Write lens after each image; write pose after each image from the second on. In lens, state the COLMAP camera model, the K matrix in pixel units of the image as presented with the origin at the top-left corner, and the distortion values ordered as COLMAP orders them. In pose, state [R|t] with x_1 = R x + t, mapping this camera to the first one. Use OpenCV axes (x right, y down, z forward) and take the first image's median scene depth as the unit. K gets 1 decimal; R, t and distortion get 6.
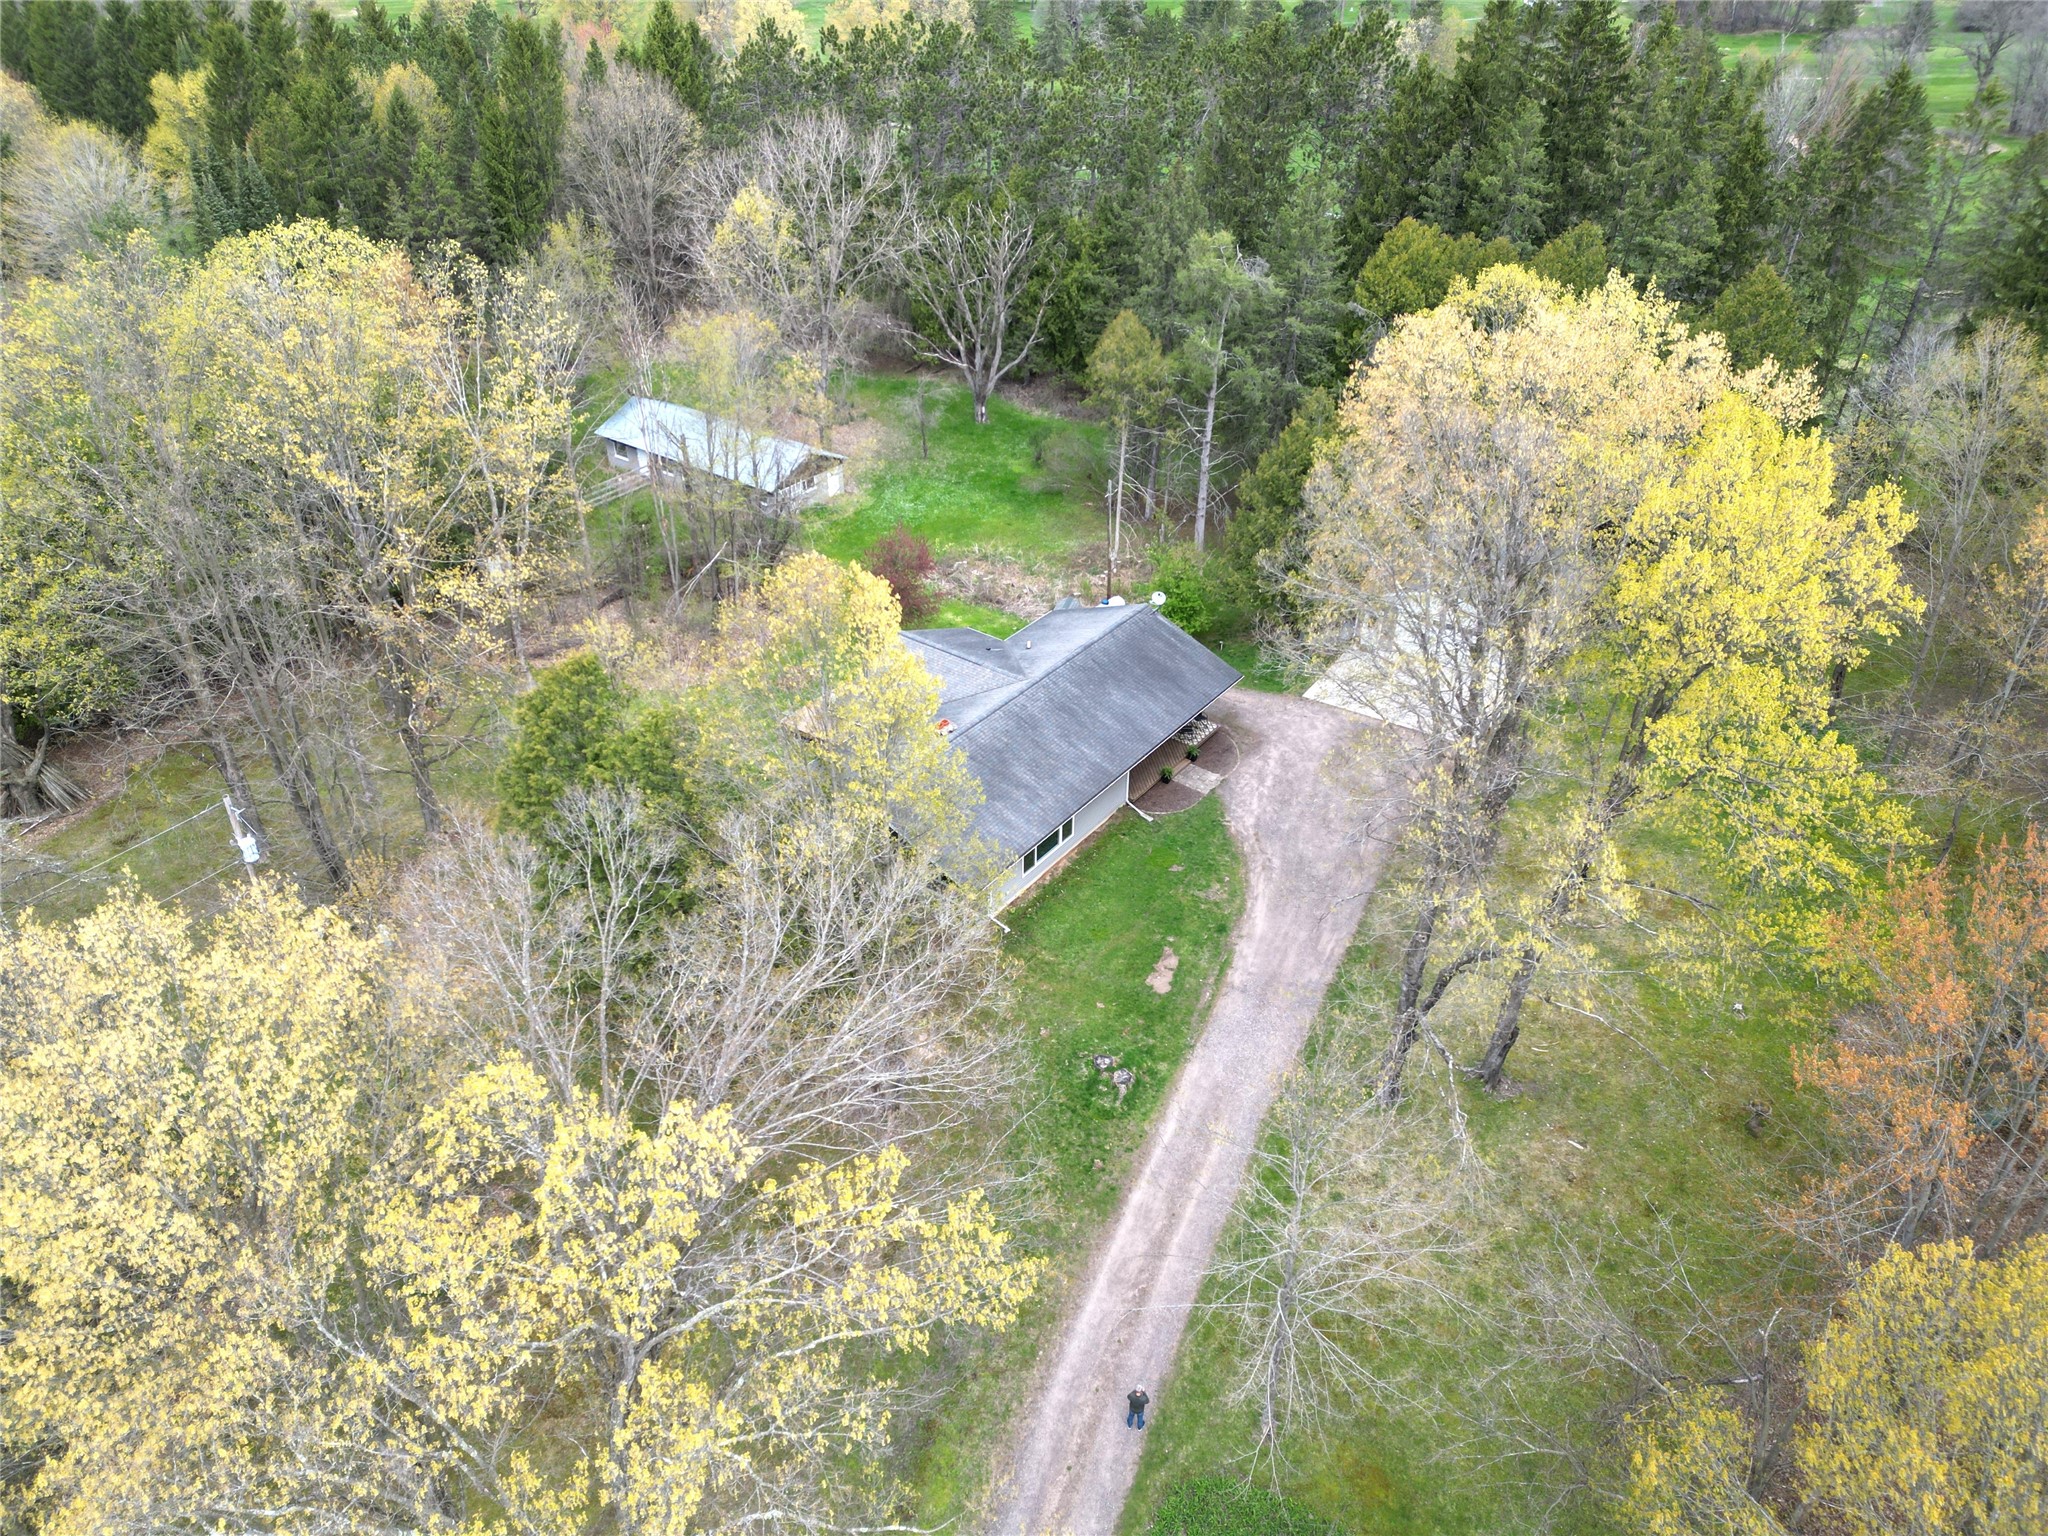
lens RADIAL K [[1452.3, 0, 1007.5], [0, 1452.3, 771.3], [0, 0, 1]] dist [0.073688, -0.016205]
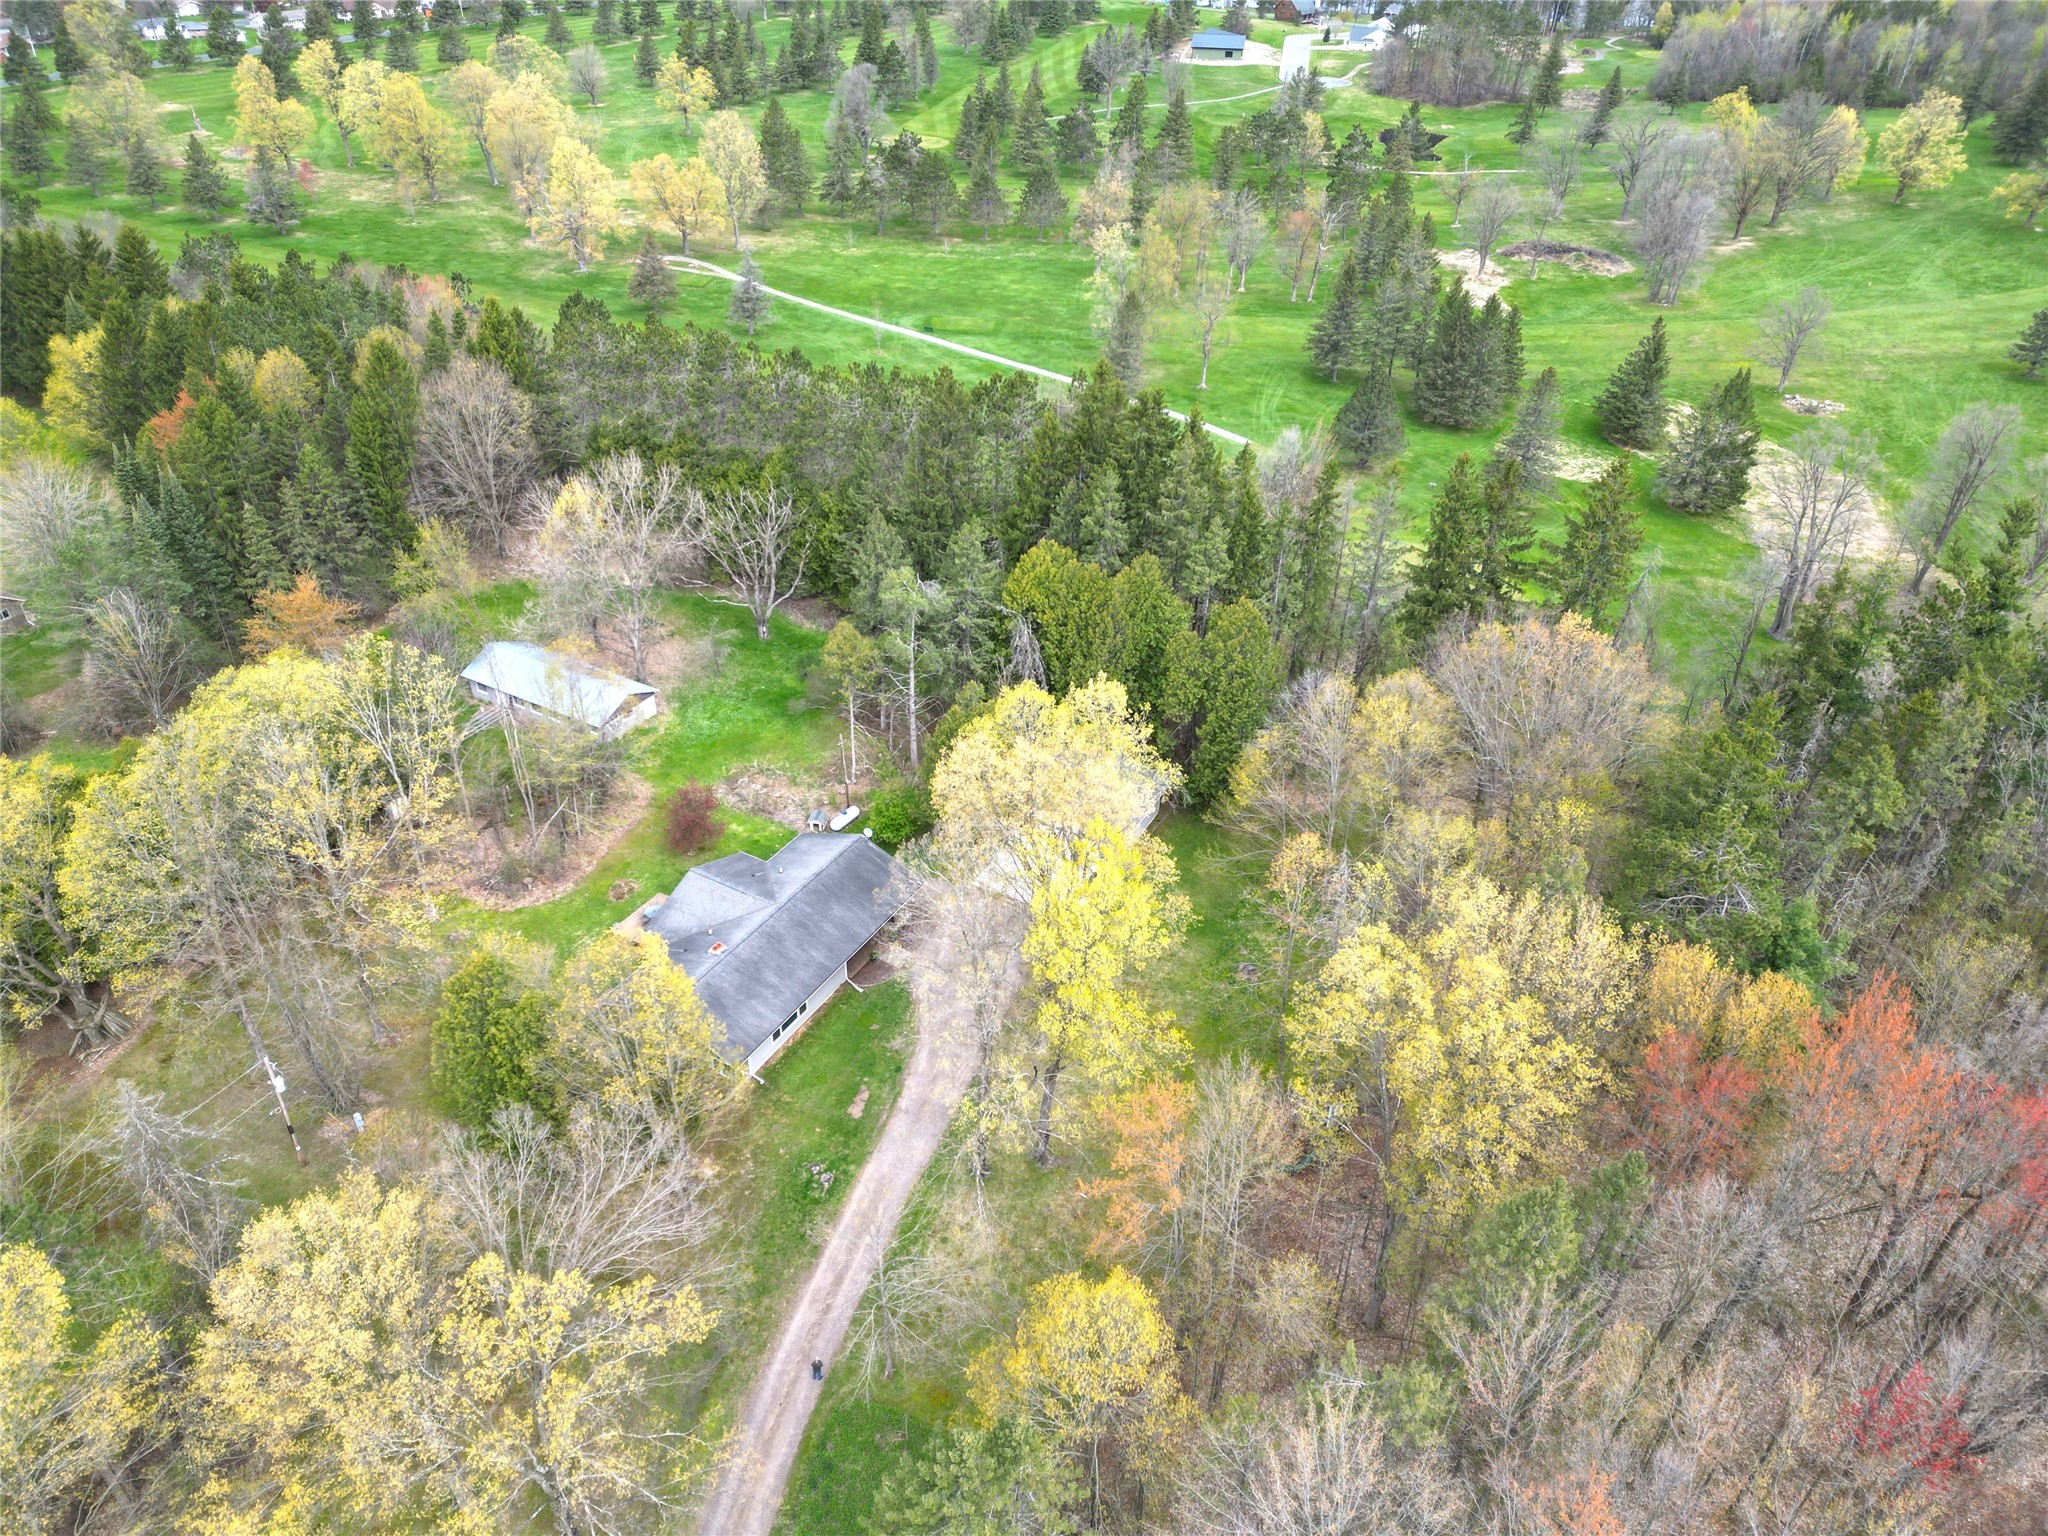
lens RADIAL K [[1452.3, 0, 1008.7], [0, 1452.3, 782.9], [0, 0, 1]] dist [0.073688, -0.016205]
pose [[0.994351, -0.051670, 0.092721, 0.132562], [0.049518, 0.998451, 0.025364, -0.237926], [-0.093888, -0.020630, 0.995369, -0.594313]]
